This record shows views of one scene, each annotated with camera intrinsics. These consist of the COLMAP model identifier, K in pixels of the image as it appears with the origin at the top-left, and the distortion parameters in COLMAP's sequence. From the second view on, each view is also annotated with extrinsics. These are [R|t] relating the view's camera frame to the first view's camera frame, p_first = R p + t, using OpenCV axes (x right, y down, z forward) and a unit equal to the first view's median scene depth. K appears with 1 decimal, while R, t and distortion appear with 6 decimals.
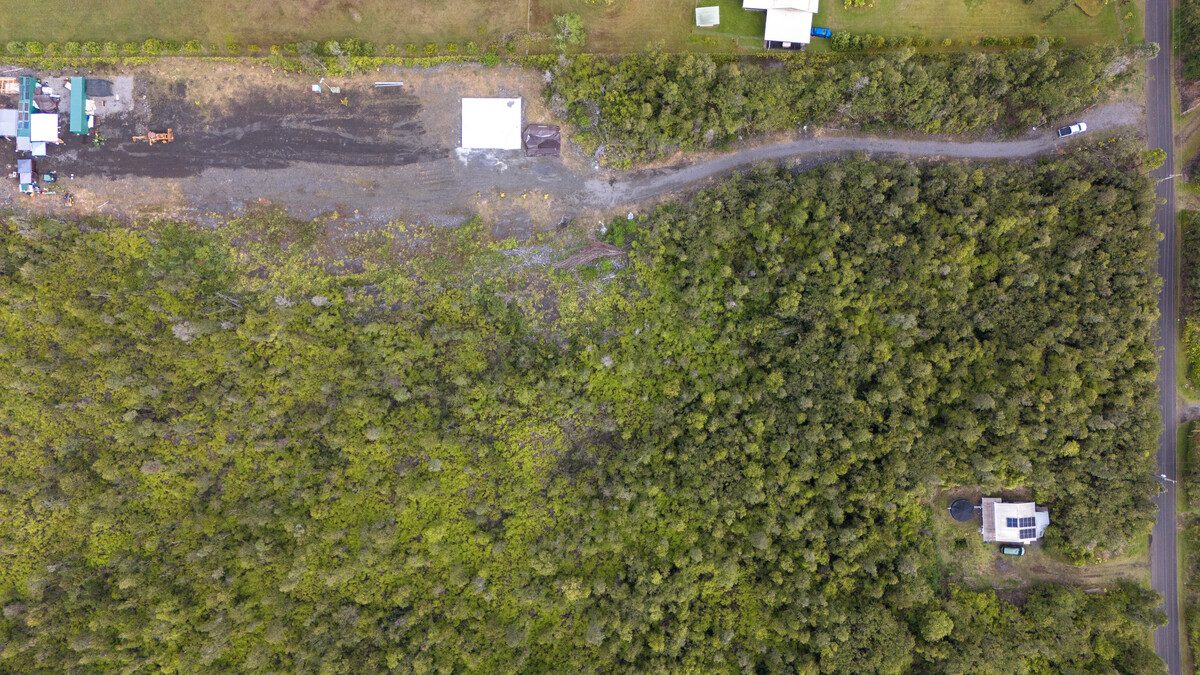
lens RADIAL K [[849.7, 0, 600.0], [0, 849.7, 337.5], [0, 0, 1]] dist [0.077391, -0.063524]
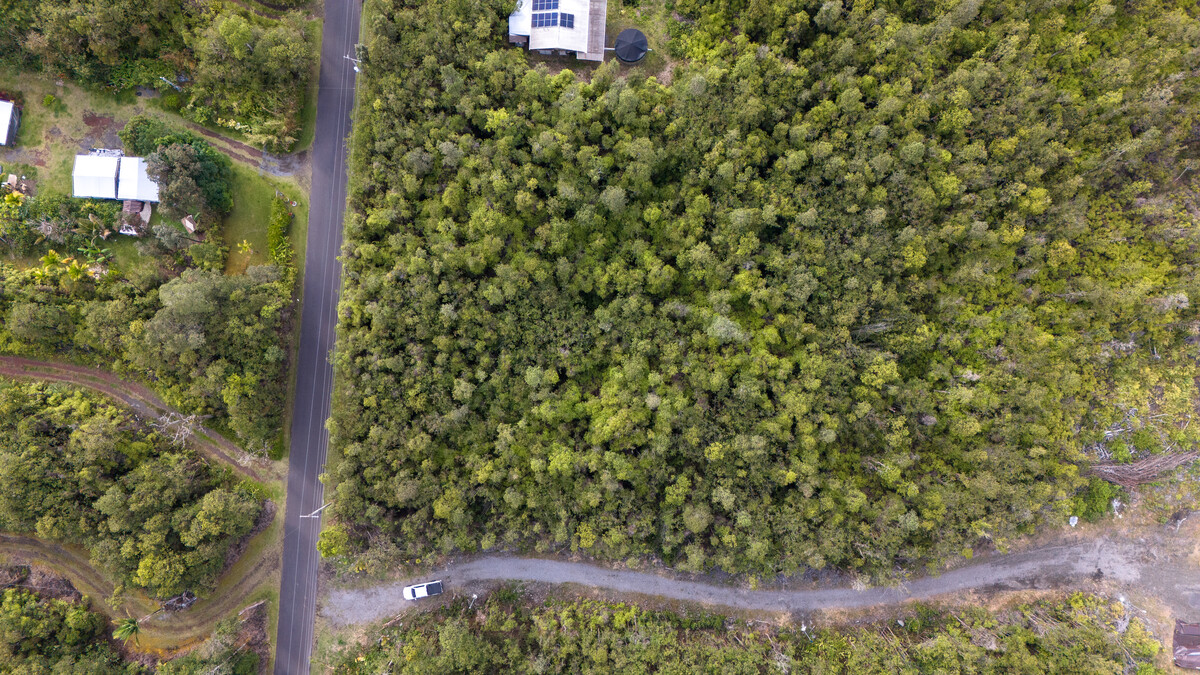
lens RADIAL K [[847.7, 0, 600.0], [0, 847.7, 337.5], [0, 0, 1]] dist [0.075333, -0.066873]
pose [[-0.996677, -0.078645, 0.021223, 0.416248], [0.078982, -0.996755, 0.015562, -0.041693], [0.019930, 0.017187, 0.999654, 0.332266]]
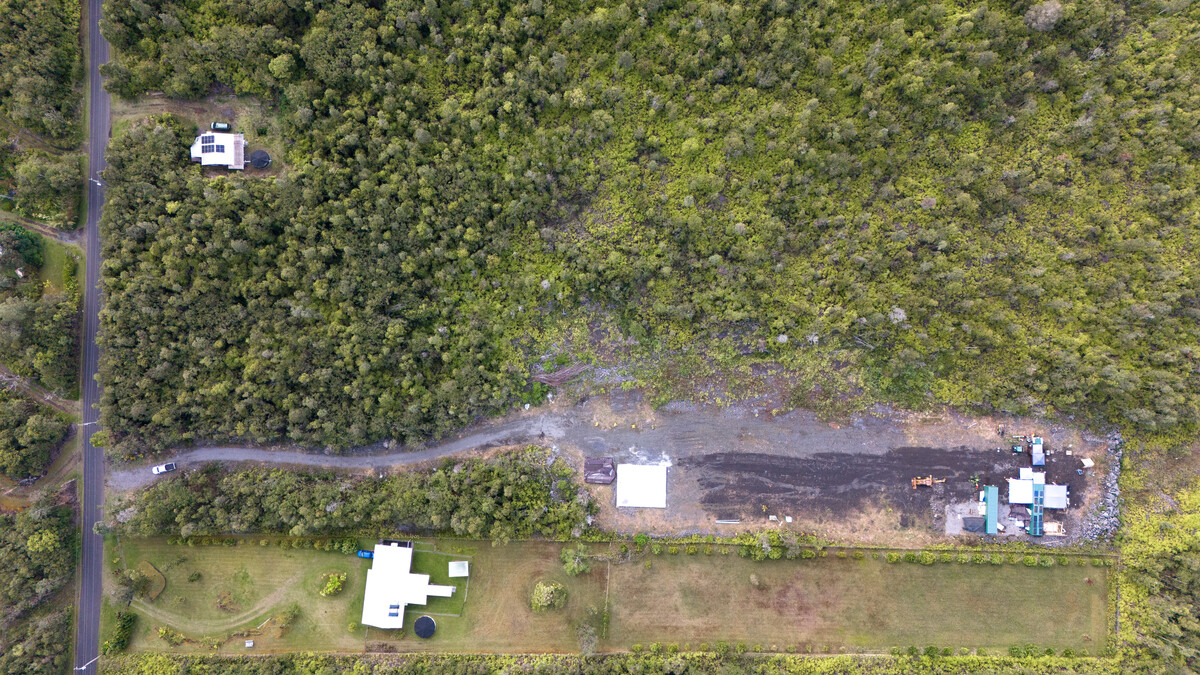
lens RADIAL K [[847.7, 0, 600.0], [0, 847.7, 337.5], [0, 0, 1]] dist [0.075333, -0.066873]
pose [[-0.999379, -0.016892, 0.030935, -0.106656], [0.017447, -0.999690, 0.017756, -0.067262], [0.030626, 0.018285, 0.999364, -0.204087]]
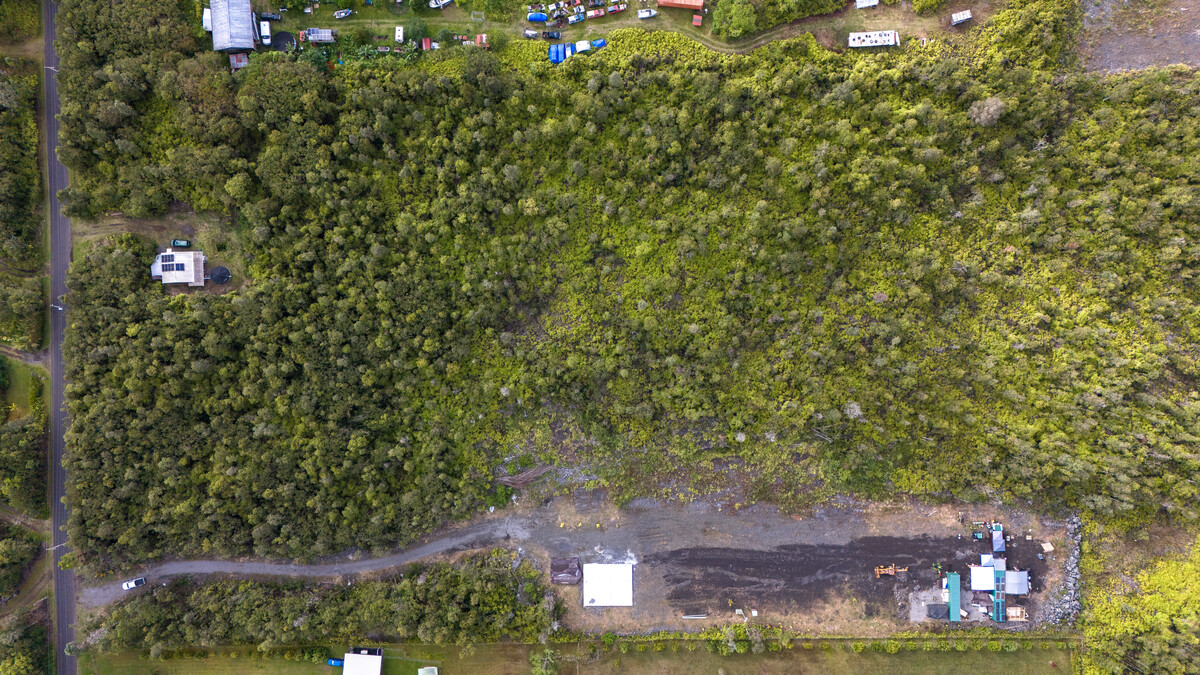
lens RADIAL K [[847.7, 0, 600.0], [0, 847.7, 337.5], [0, 0, 1]] dist [0.075333, -0.066873]
pose [[-0.999351, 0.015648, 0.032432, -0.167798], [-0.015052, -0.999715, 0.018540, 0.080054], [0.032713, 0.018040, 0.999302, -0.219709]]
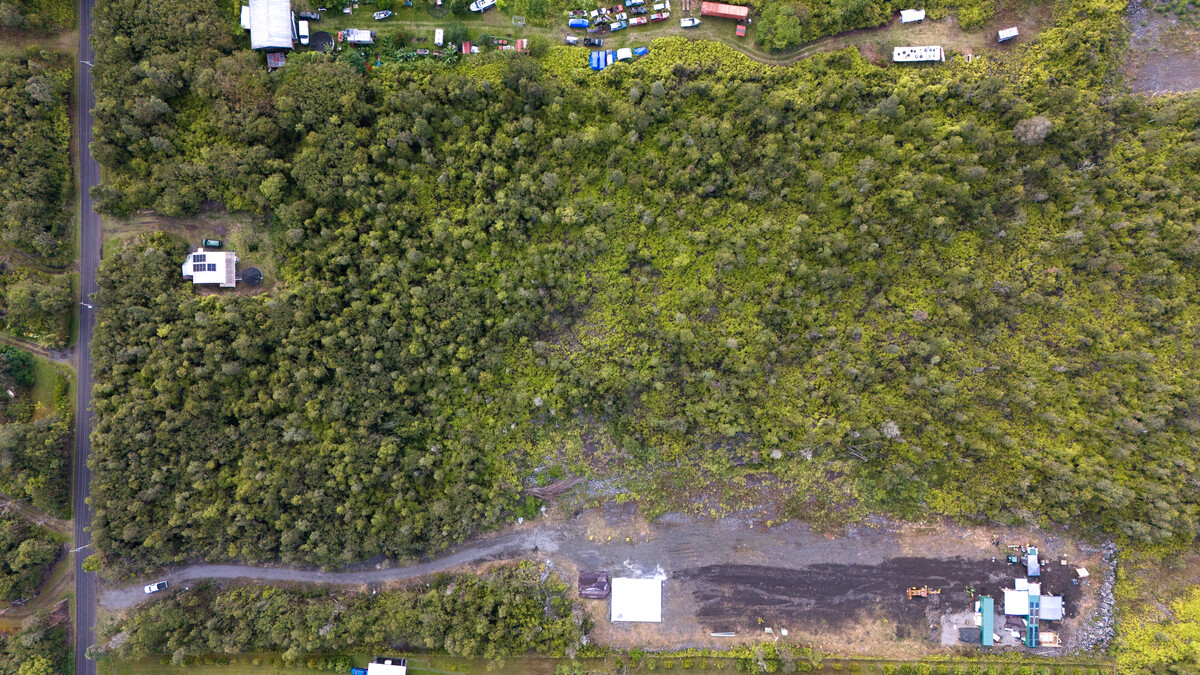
lens RADIAL K [[847.7, 0, 600.0], [0, 847.7, 337.5], [0, 0, 1]] dist [0.075333, -0.066873]
pose [[-0.999550, -0.009119, 0.028590, -0.111903], [0.009685, -0.999758, 0.019733, 0.095051], [0.028404, 0.020001, 0.999396, -0.205717]]
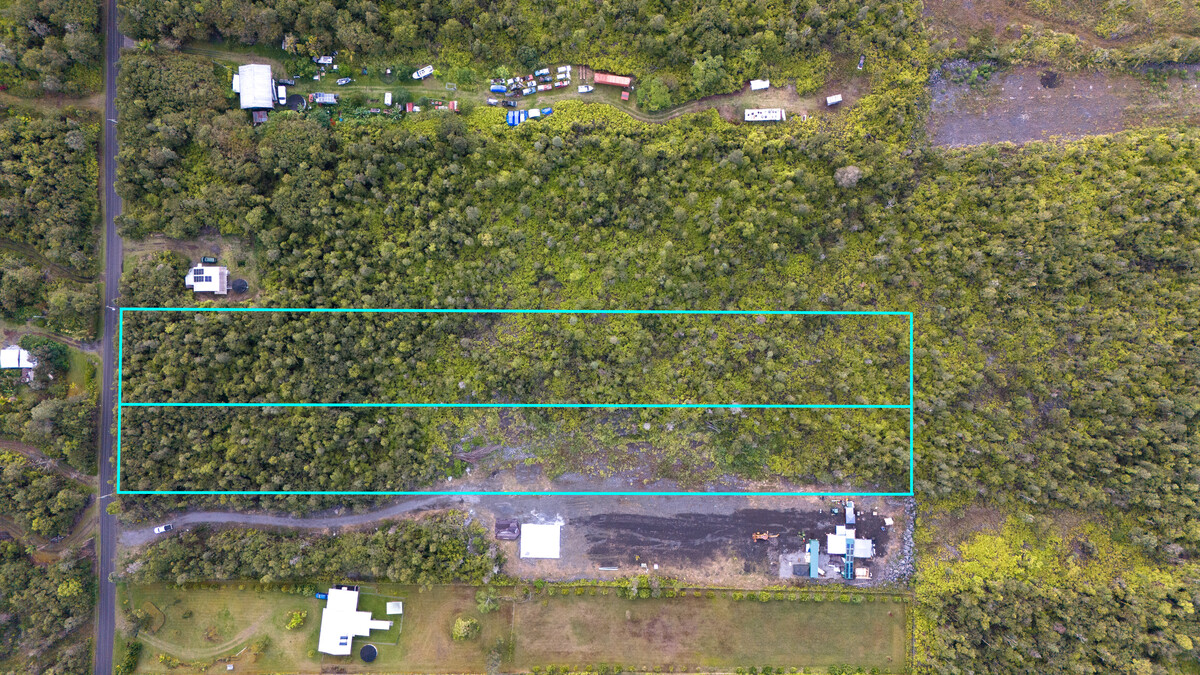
lens RADIAL K [[847.7, 0, 600.0], [0, 847.7, 337.5], [0, 0, 1]] dist [0.075333, -0.066873]
pose [[-0.999363, -0.014796, 0.032470, -0.289411], [0.015485, -0.999658, 0.021072, 0.084938], [0.032147, 0.021562, 0.999251, -0.540380]]
